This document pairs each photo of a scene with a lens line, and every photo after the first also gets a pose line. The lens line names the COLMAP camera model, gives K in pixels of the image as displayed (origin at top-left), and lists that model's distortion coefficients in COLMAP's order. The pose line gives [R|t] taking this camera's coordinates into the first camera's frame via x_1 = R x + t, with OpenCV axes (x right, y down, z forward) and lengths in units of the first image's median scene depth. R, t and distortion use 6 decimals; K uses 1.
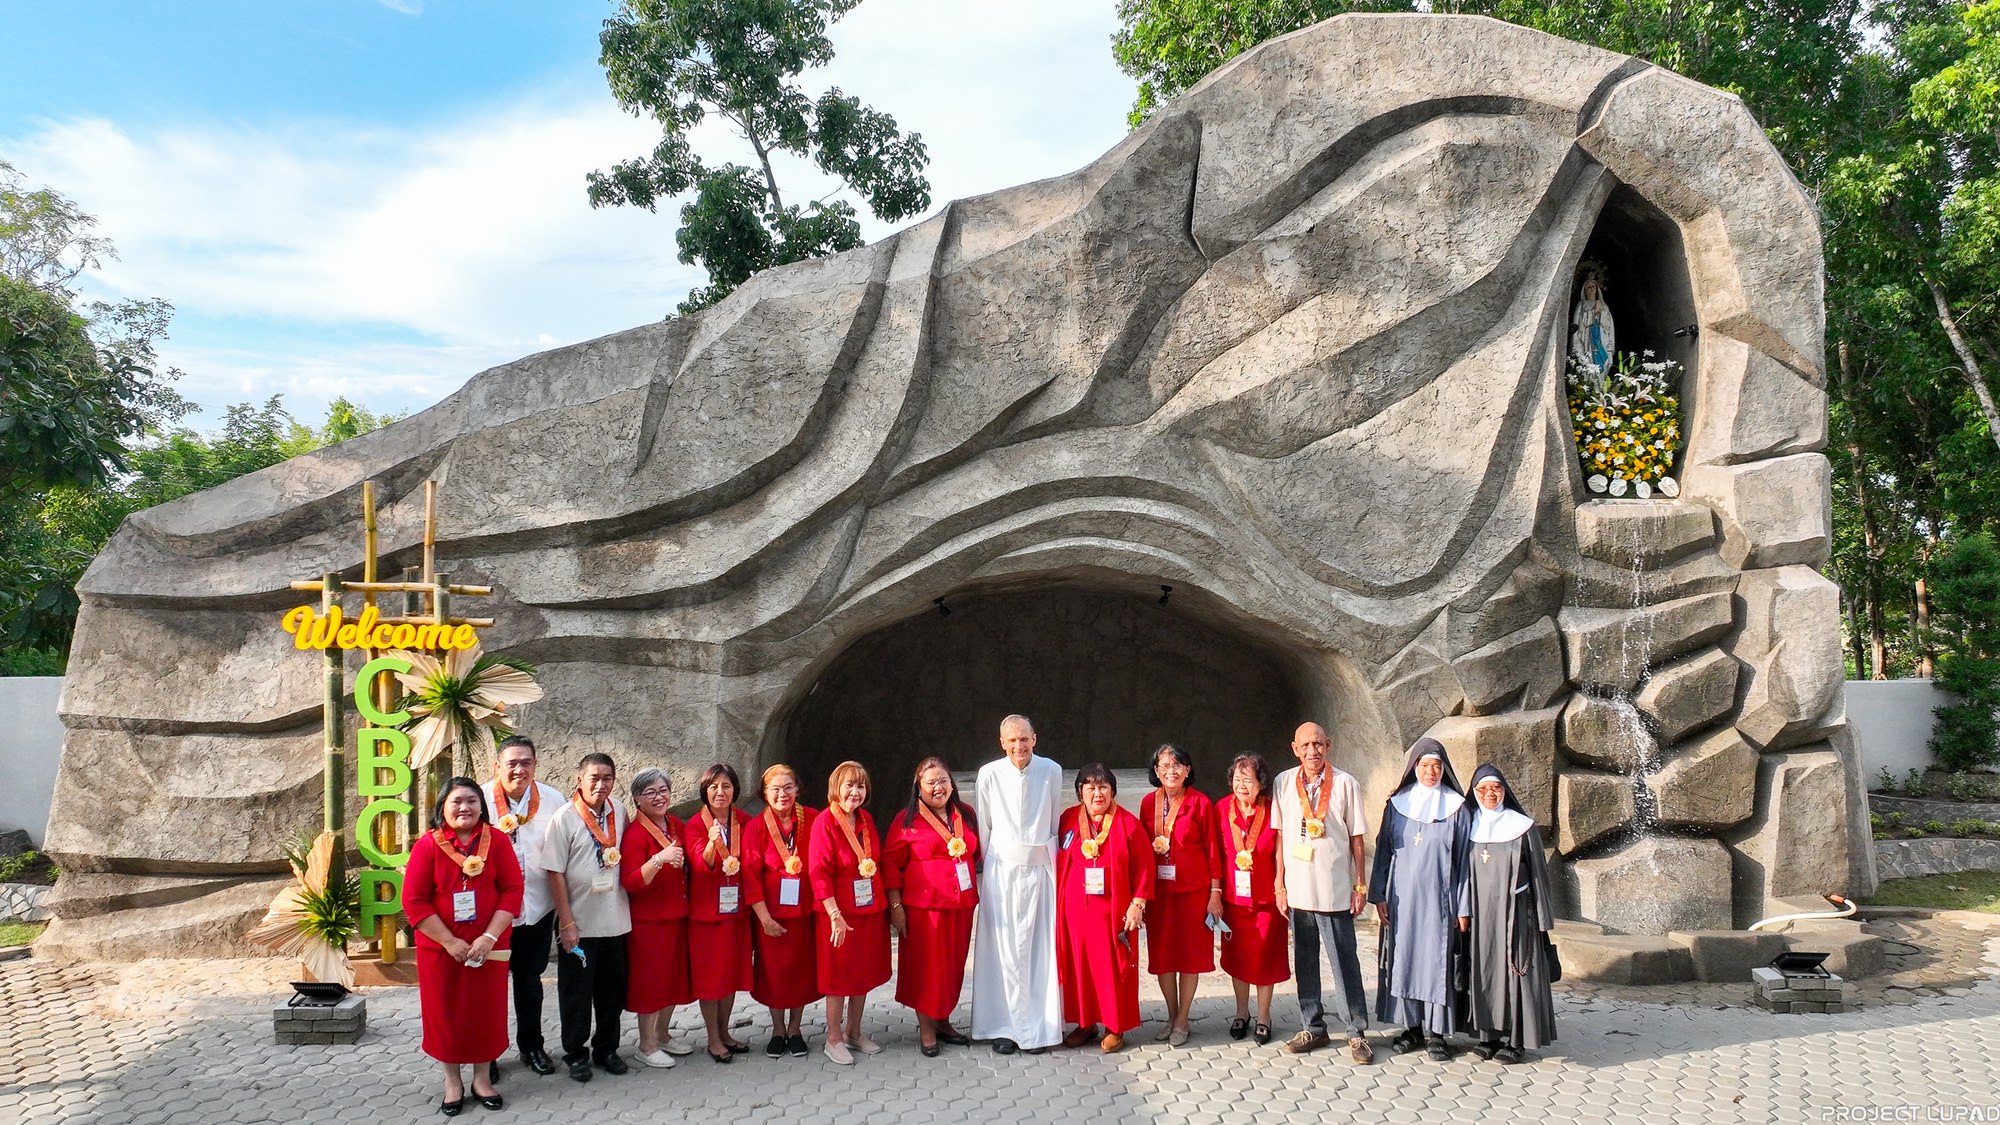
lens RADIAL K [[1582.9, 0, 1007.8], [0, 1582.9, 554.7], [0, 0, 1]] dist [0.007051, -0.005045]
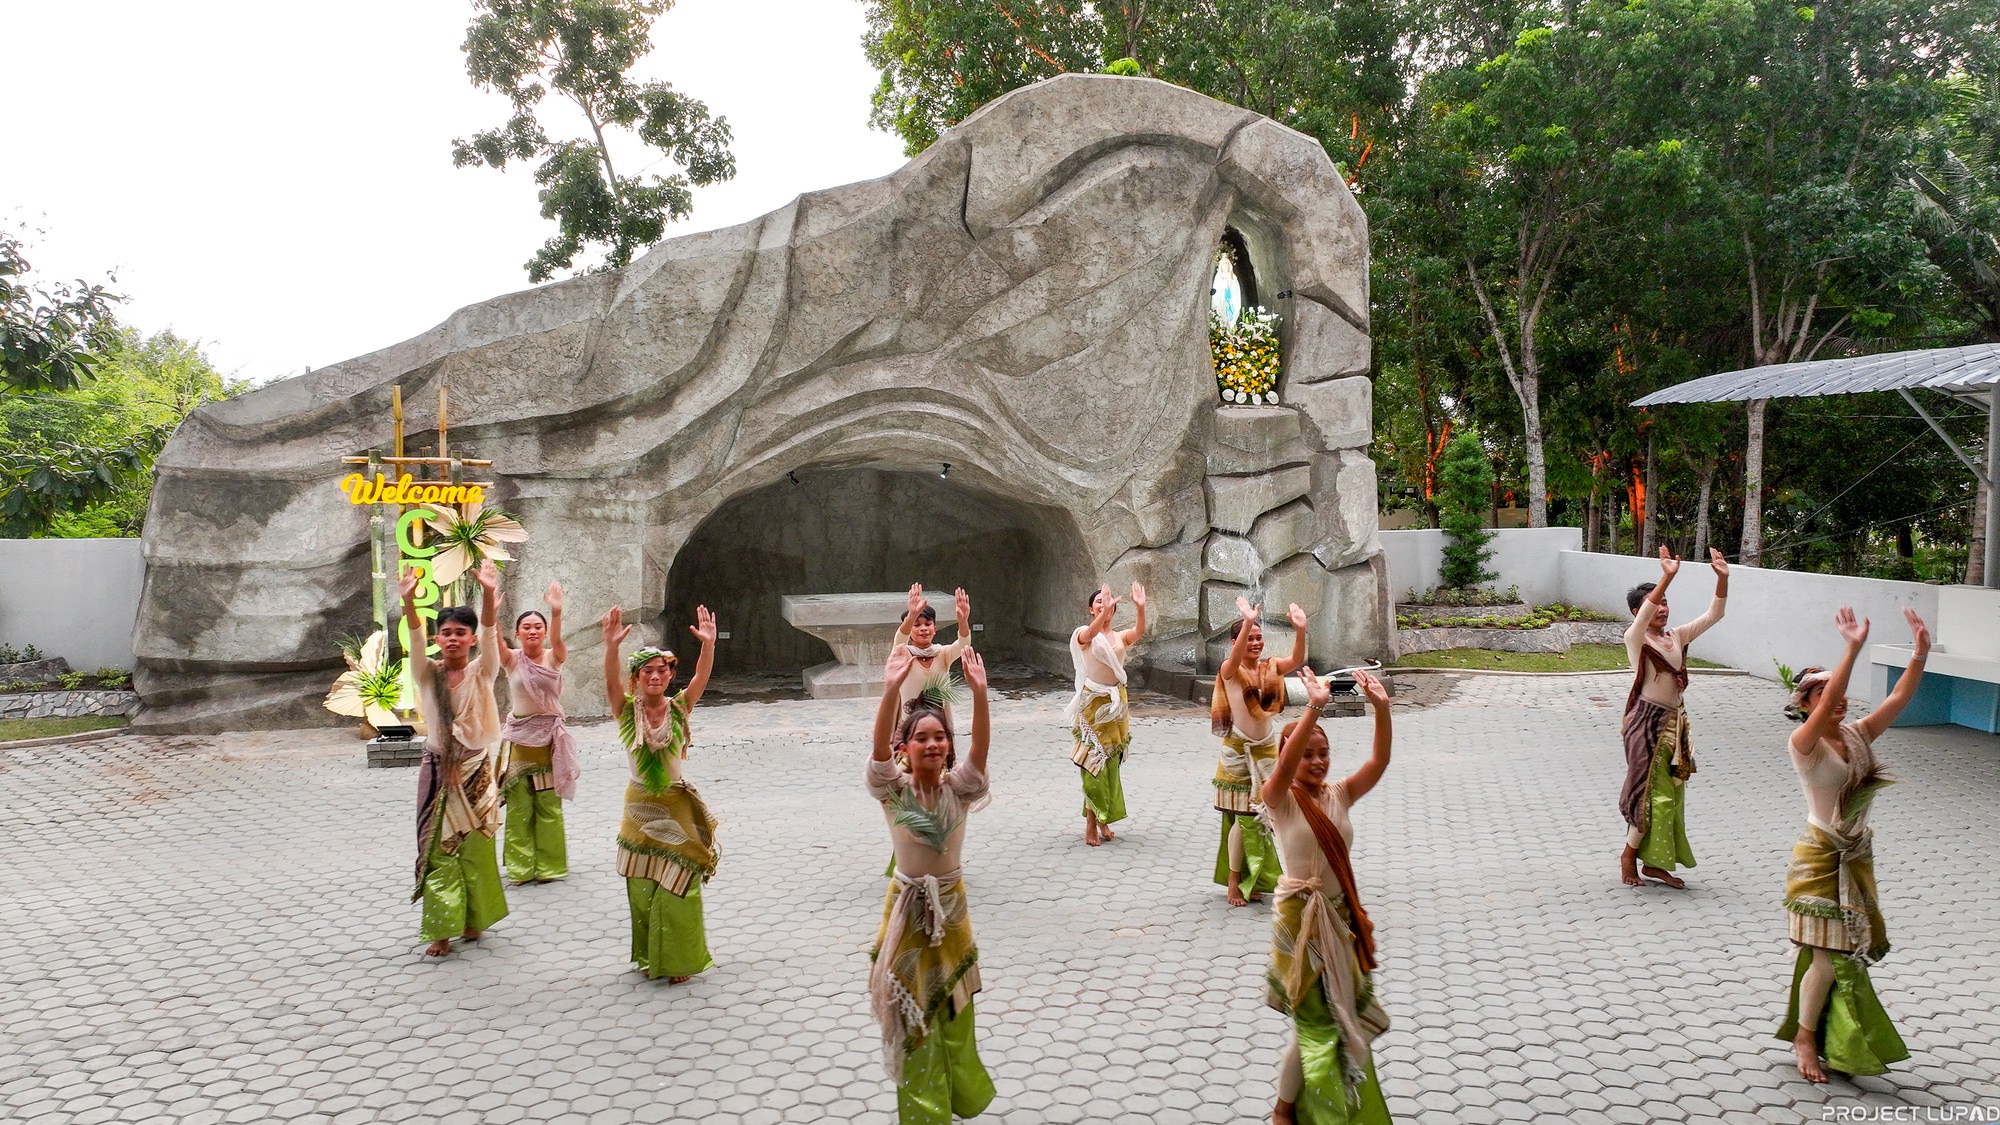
lens RADIAL K [[1582.9, 0, 994.3], [0, 1582.9, 563.2], [0, 0, 1]] dist [0.007051, -0.005045]
pose [[0.980988, -0.013048, 0.193629, -0.146012], [0.002909, 0.998614, 0.052554, 0.036296], [-0.194046, -0.050992, 0.979666, -0.458906]]
